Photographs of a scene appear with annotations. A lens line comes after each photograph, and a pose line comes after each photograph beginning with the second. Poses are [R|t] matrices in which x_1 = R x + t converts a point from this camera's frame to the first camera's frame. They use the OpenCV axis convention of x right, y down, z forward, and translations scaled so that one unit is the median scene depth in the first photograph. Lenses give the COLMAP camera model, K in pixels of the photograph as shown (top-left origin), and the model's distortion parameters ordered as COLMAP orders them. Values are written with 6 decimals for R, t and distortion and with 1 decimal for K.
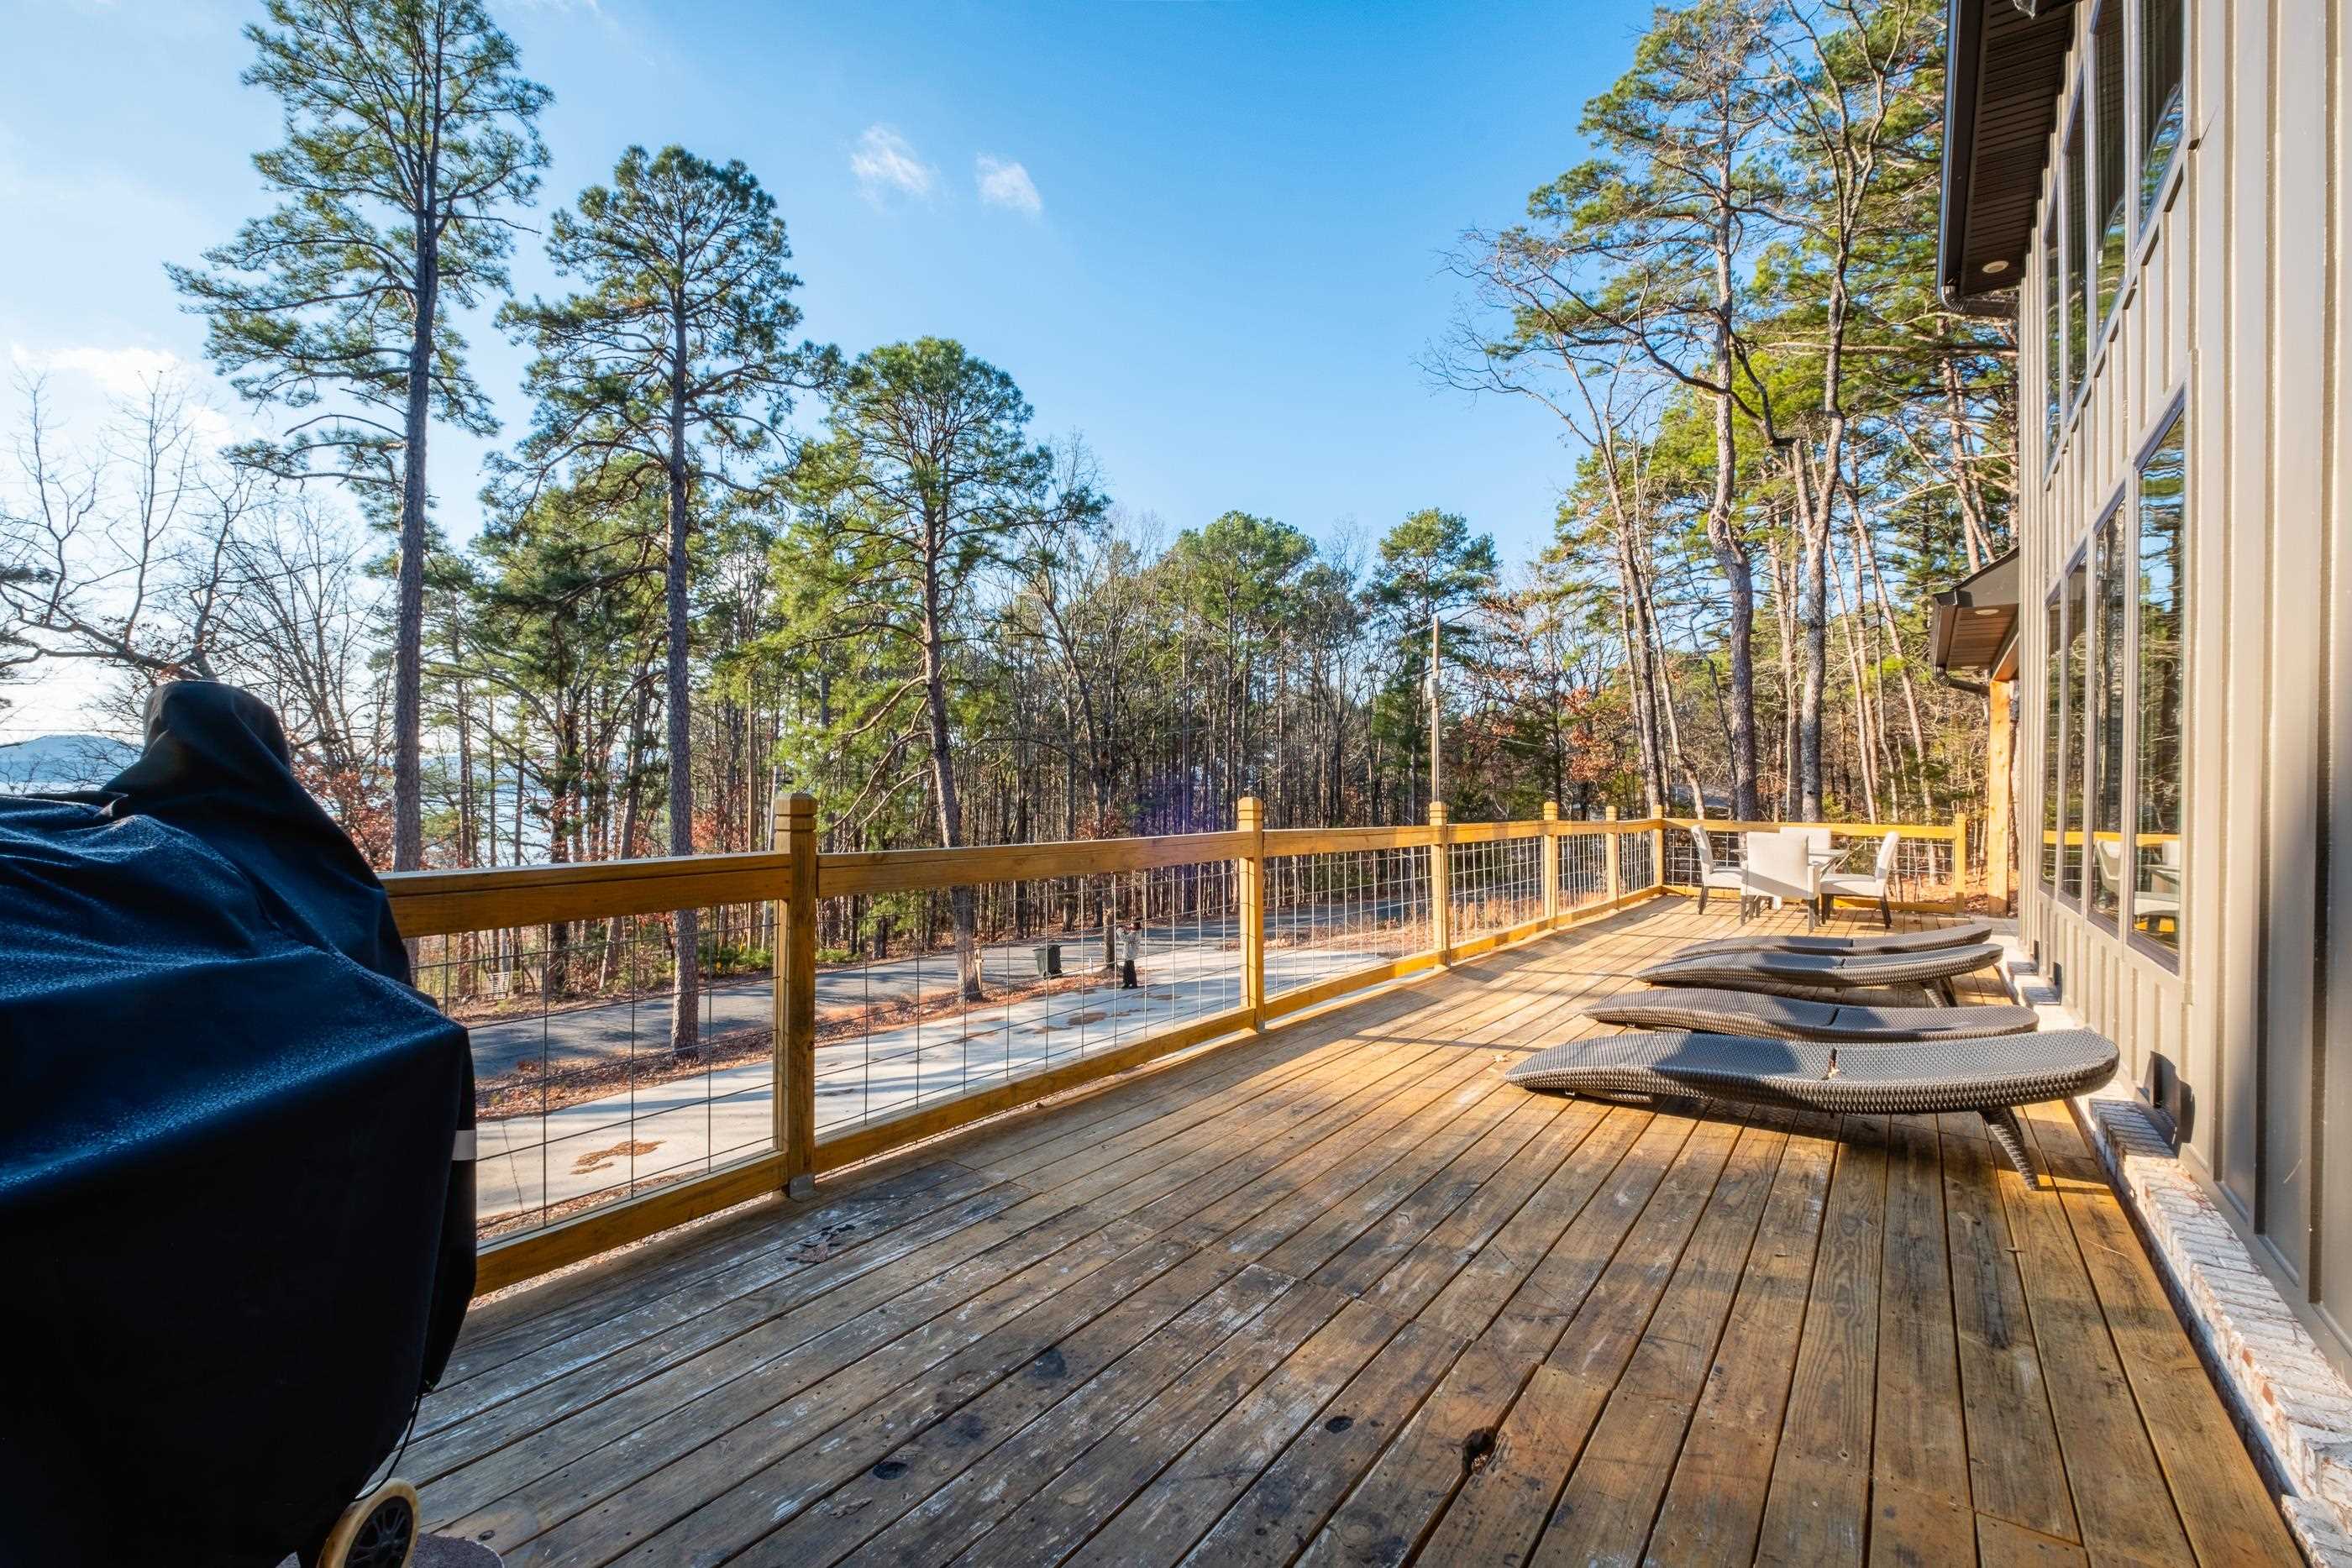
lens RADIAL K [[1006.8, 0, 1176.8], [0, 1006.8, 784.5], [0, 0, 1]] dist [0.004113, 0.000149]
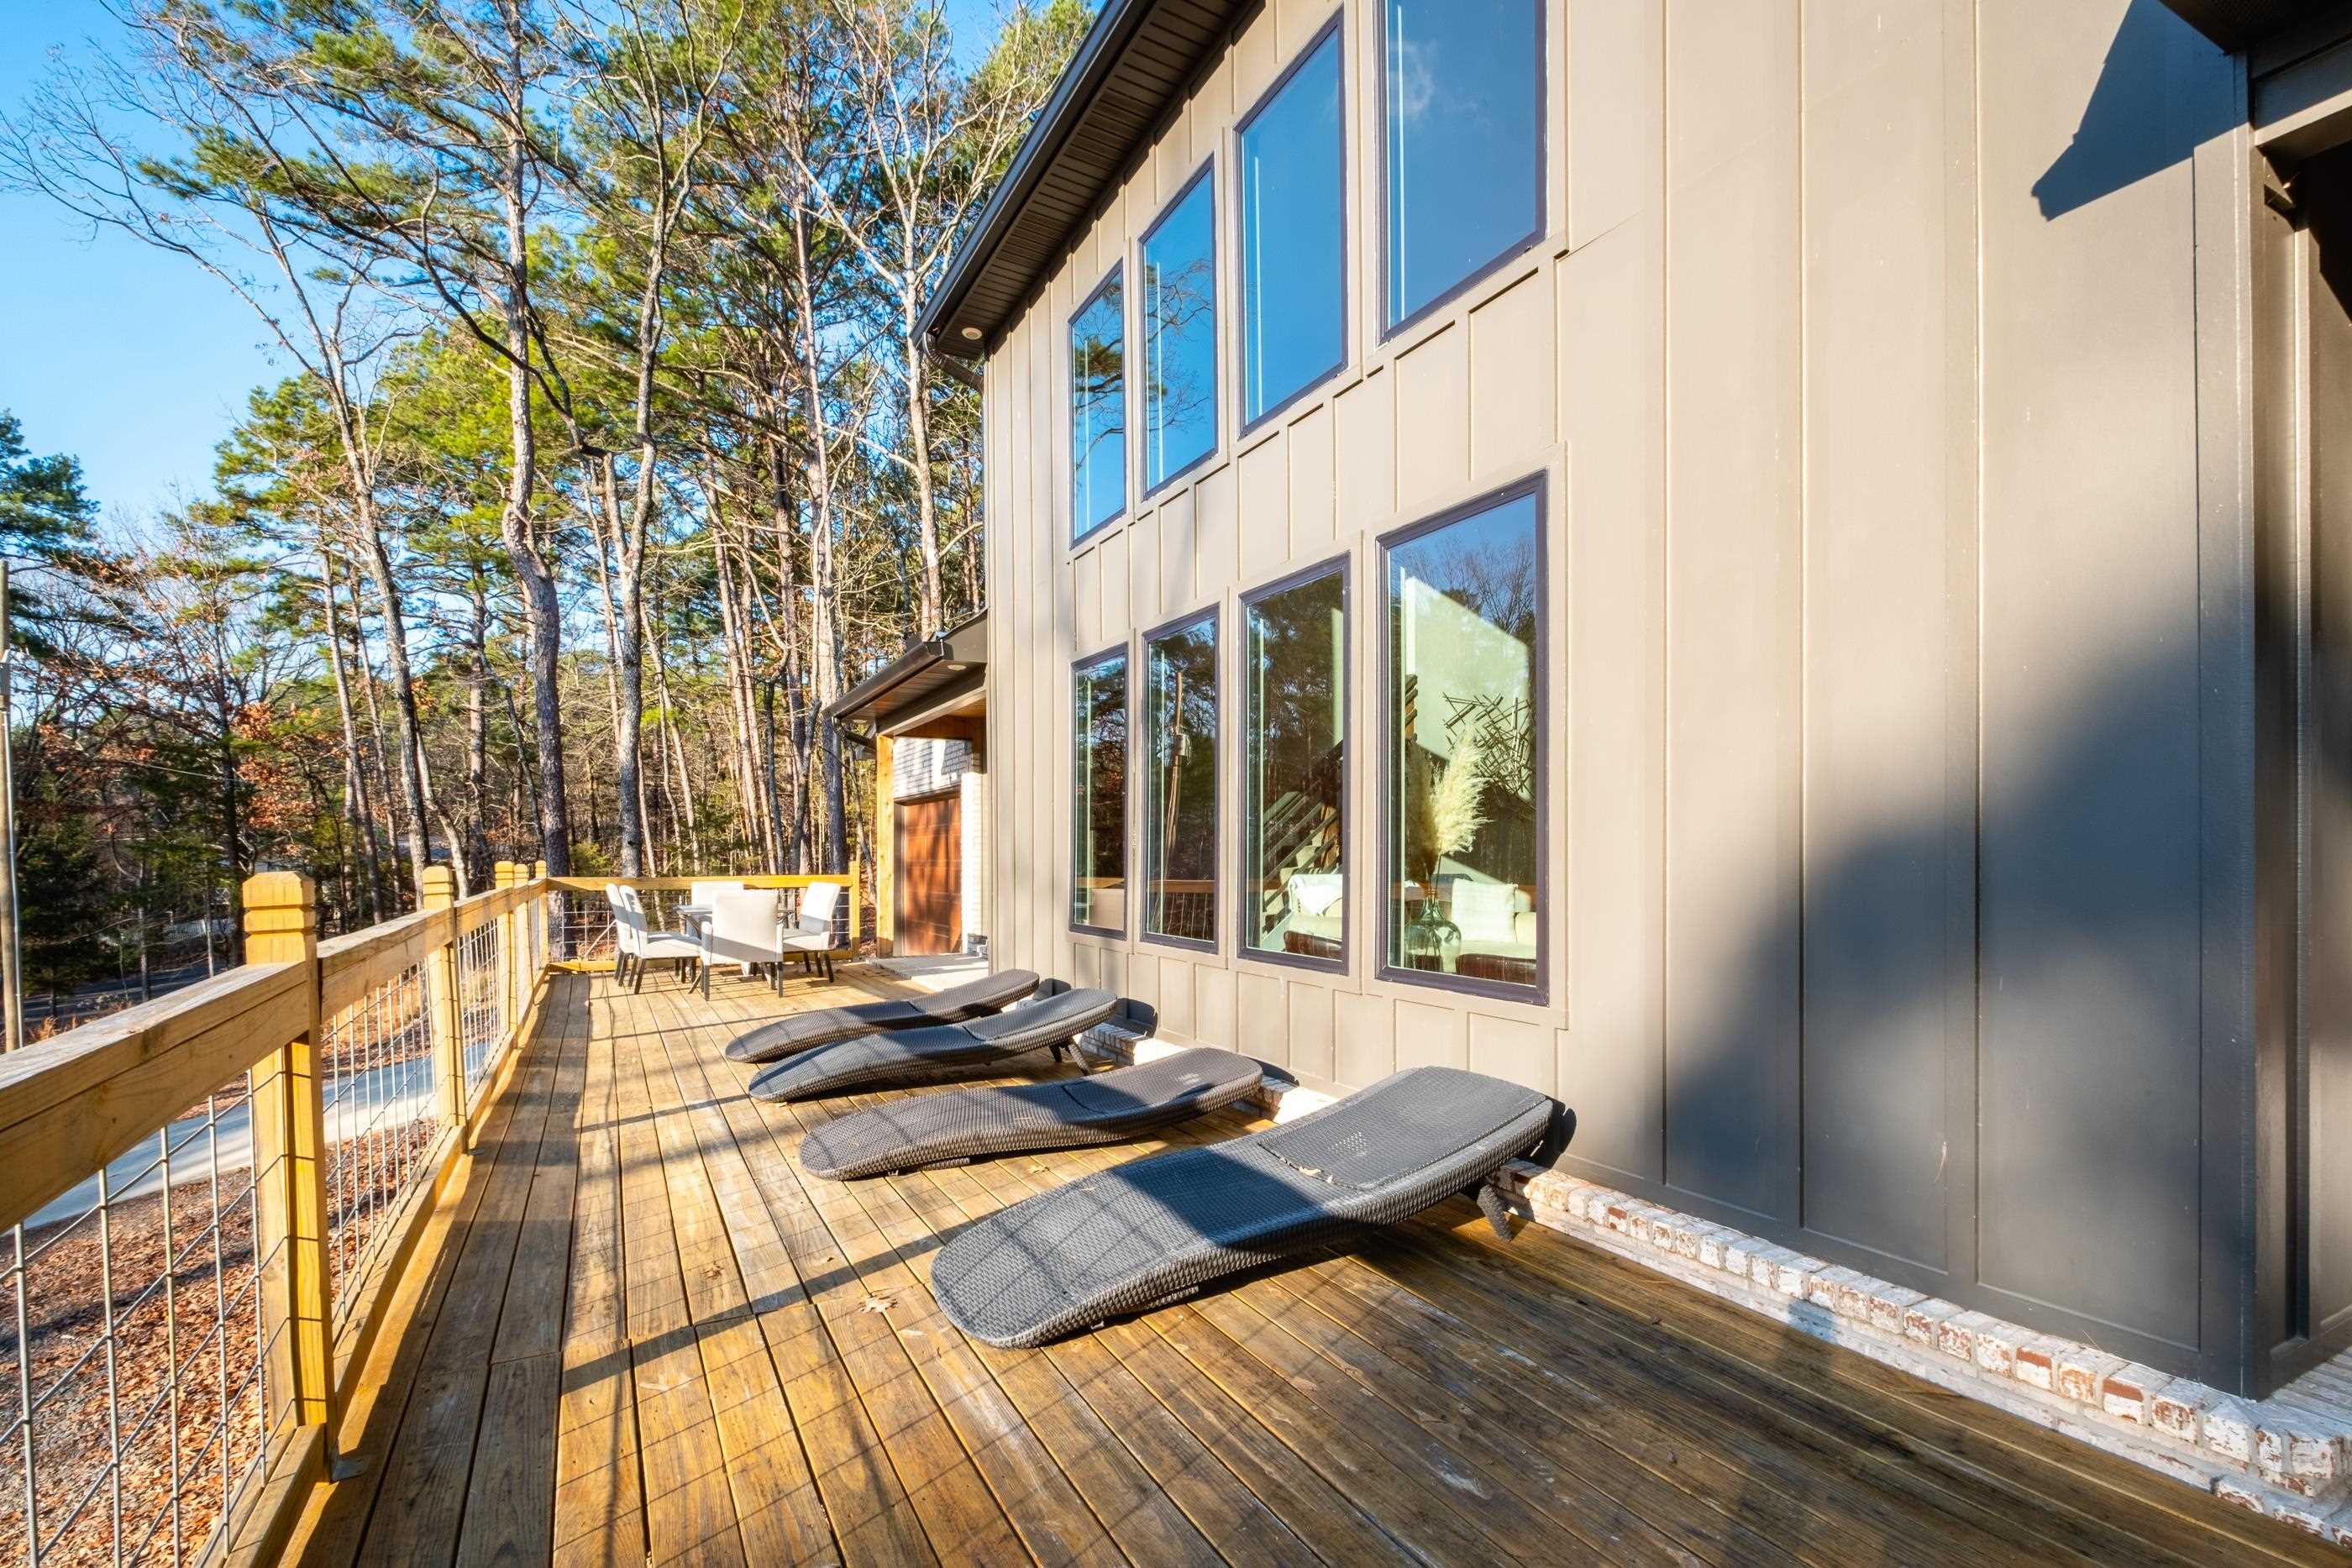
lens RADIAL K [[1062.8, 0, 1179.1], [0, 1062.8, 853.2], [0, 0, 1]] dist [-0.002010, -0.001327]
pose [[0.427950, -0.019686, 0.903588, -0.017133], [0.003481, 0.999791, 0.020134, -0.000067], [-0.903796, -0.005471, 0.427929, 0.064884]]
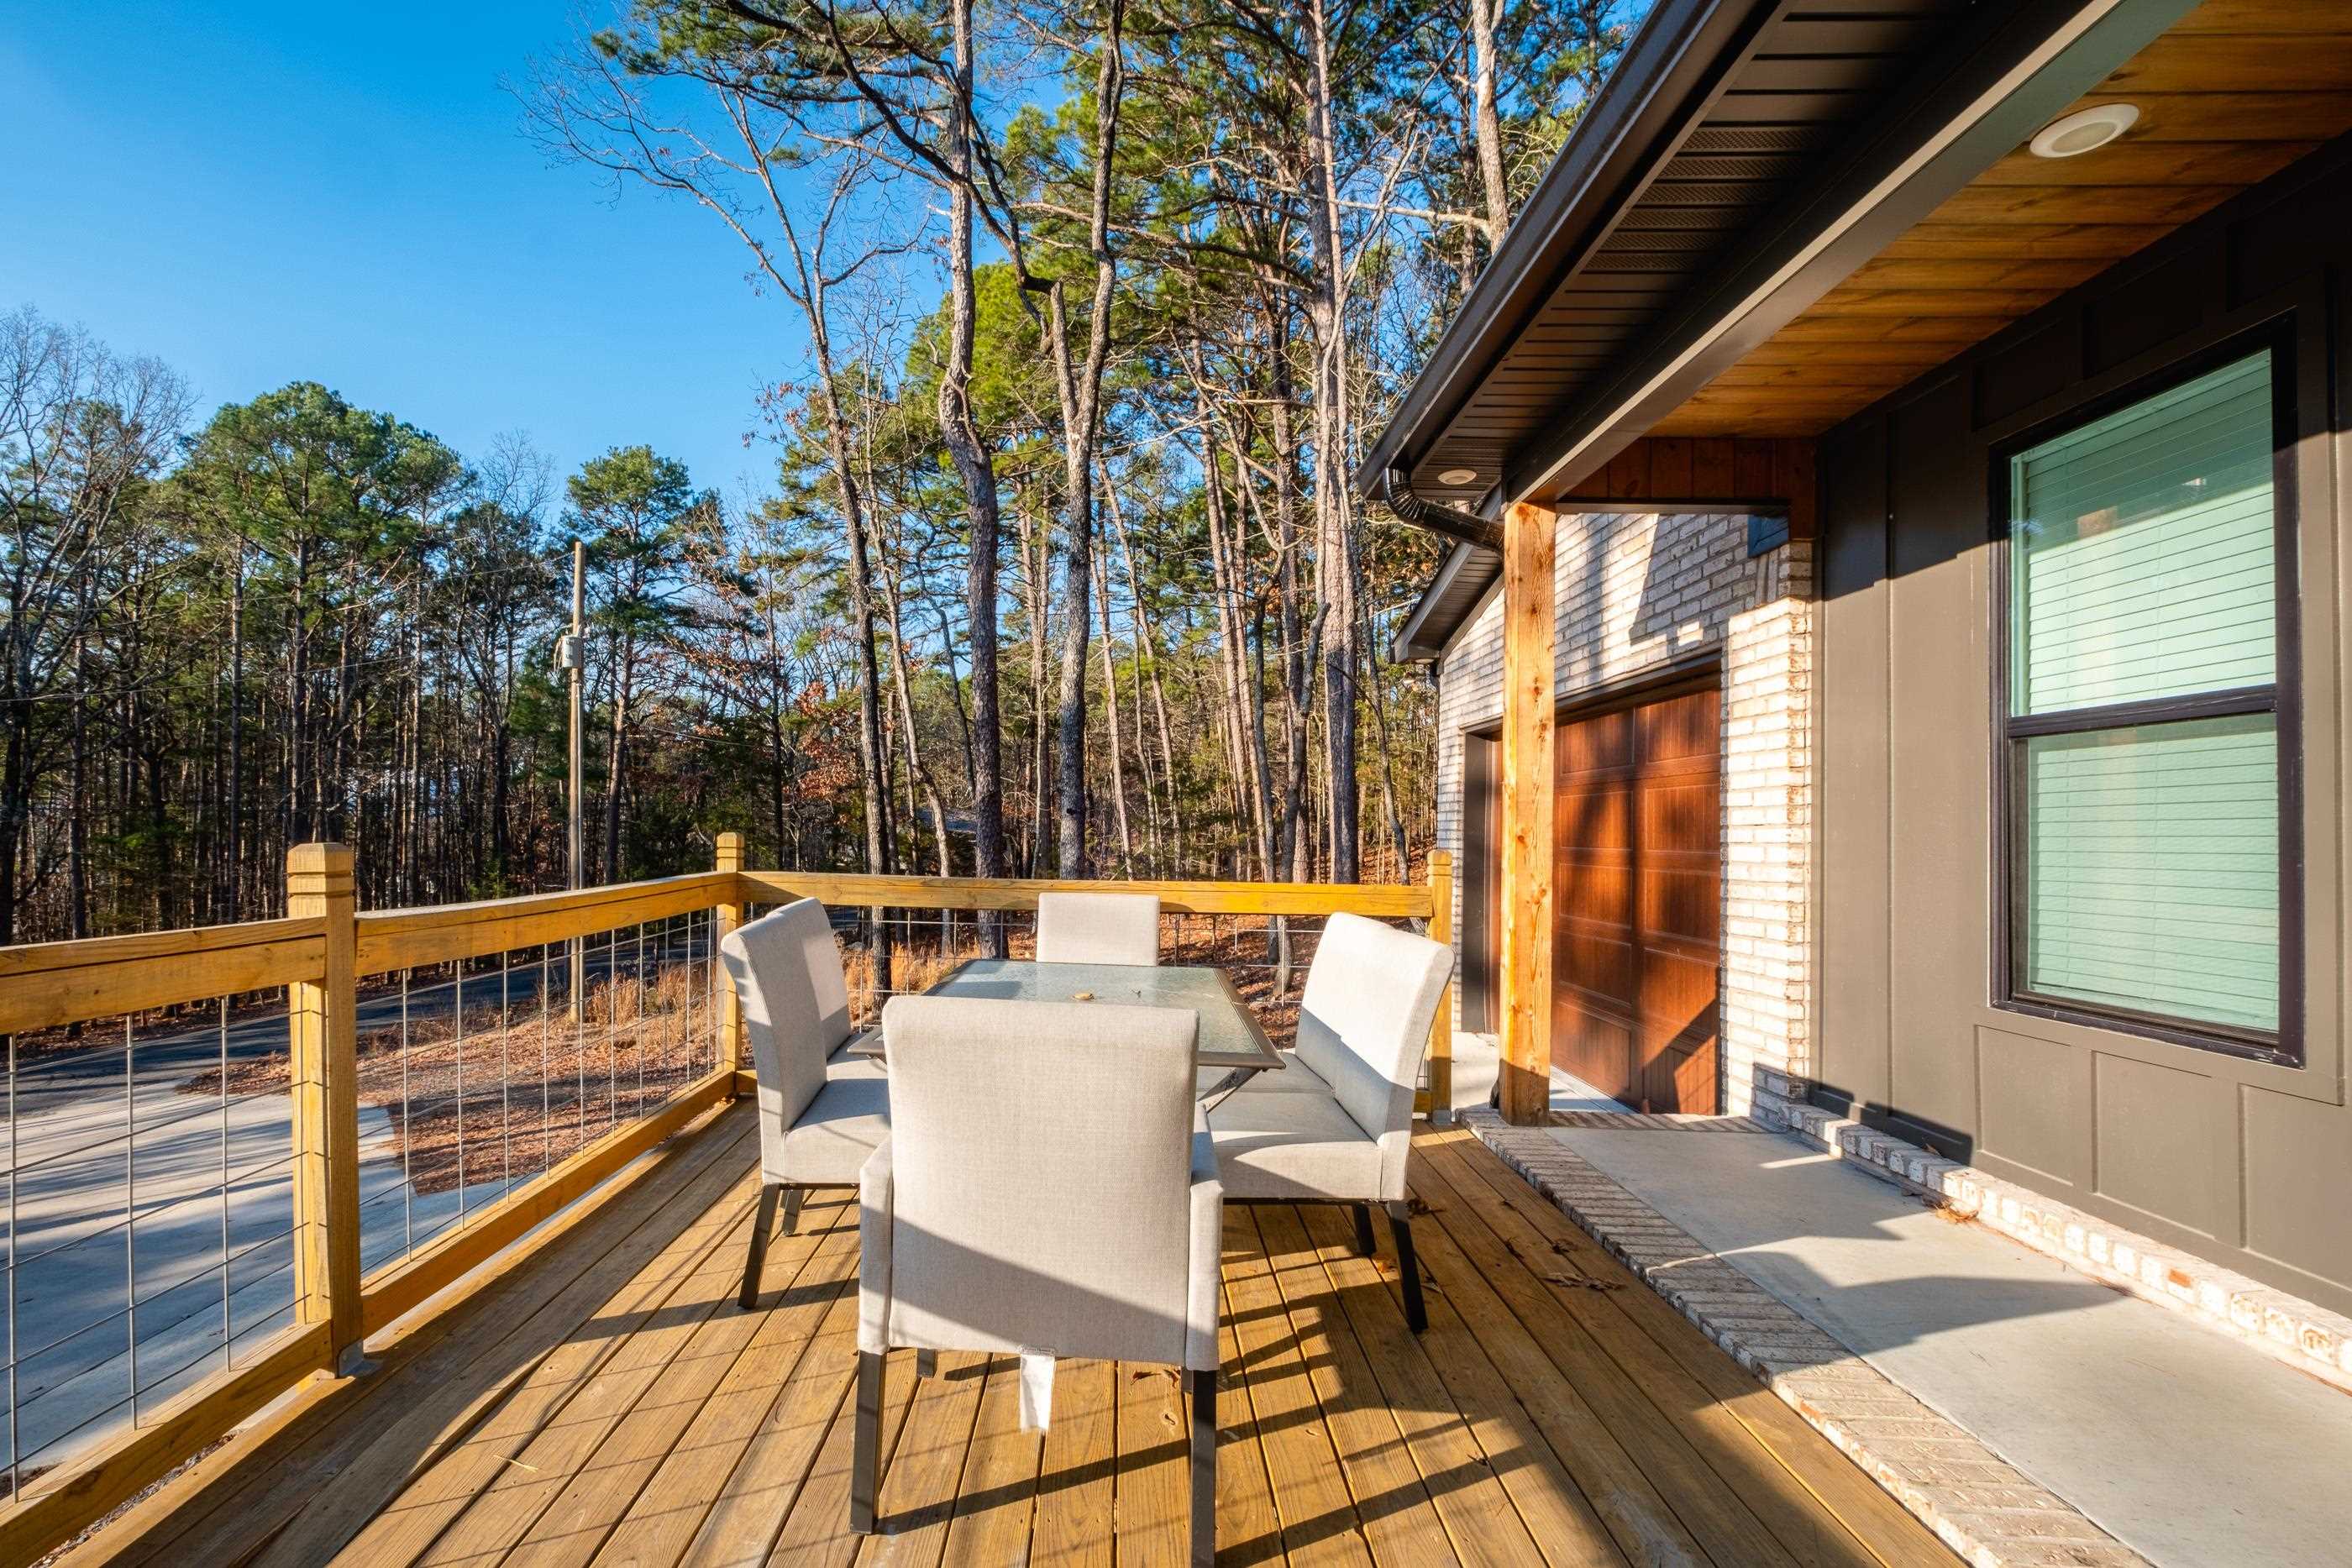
lens RADIAL K [[1062.8, 0, 1098.8], [0, 1062.8, 822.4], [0, 0, 1]] dist [-0.002010, -0.001327]
pose [[0.822104, -0.002499, 0.569332, 0.120375], [-0.004557, 0.999929, 0.010969, 0.003888], [-0.569319, -0.011613, 0.822035, 0.204022]]
